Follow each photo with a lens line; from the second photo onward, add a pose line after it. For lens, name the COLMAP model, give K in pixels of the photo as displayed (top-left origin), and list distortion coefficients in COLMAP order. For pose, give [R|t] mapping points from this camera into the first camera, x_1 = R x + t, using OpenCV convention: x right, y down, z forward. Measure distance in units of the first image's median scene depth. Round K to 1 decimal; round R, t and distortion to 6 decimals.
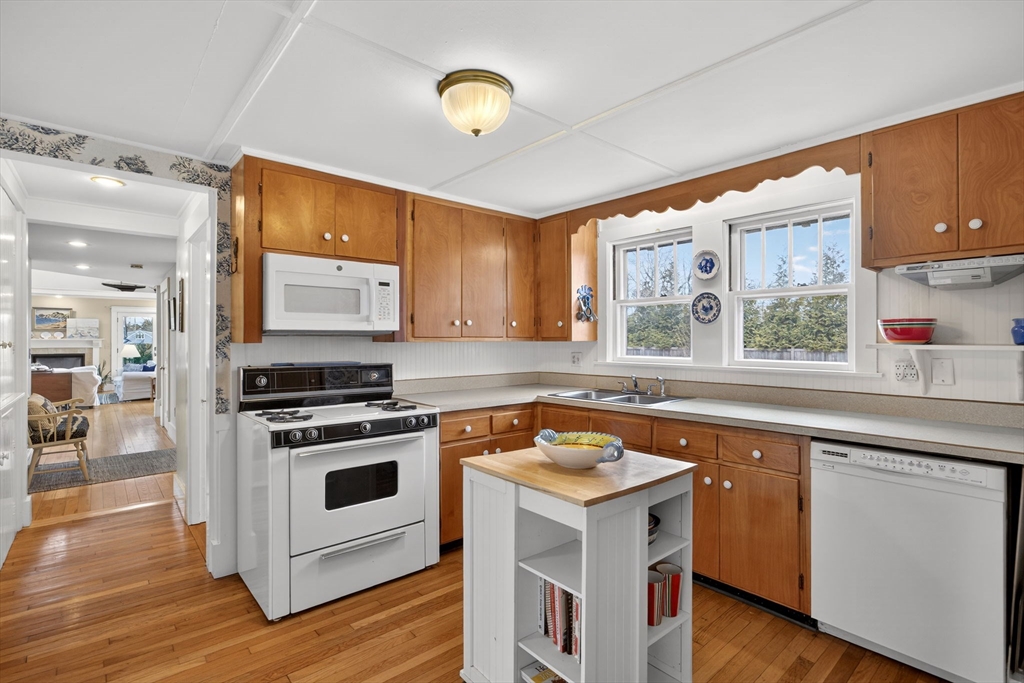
lens RADIAL K [[486.3, 0, 512.0], [0, 486.3, 341.5], [0, 0, 1]] dist [-0.000006, 0.000037]
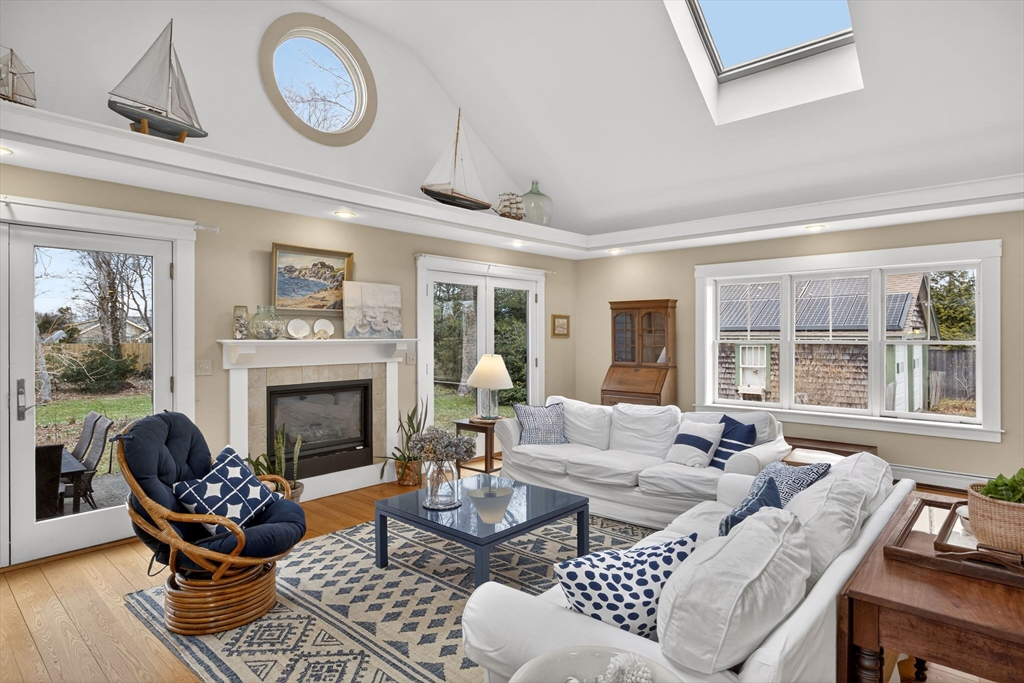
lens RADIAL K [[543.9, 0, 512.0], [0, 543.9, 341.5], [0, 0, 1]] dist [-0.000477, -0.000023]
pose [[0.991218, -0.000202, 0.132240, -0.844542], [-0.000650, 0.999979, 0.006394, -0.006120], [-0.132239, -0.006424, 0.991197, 0.591786]]
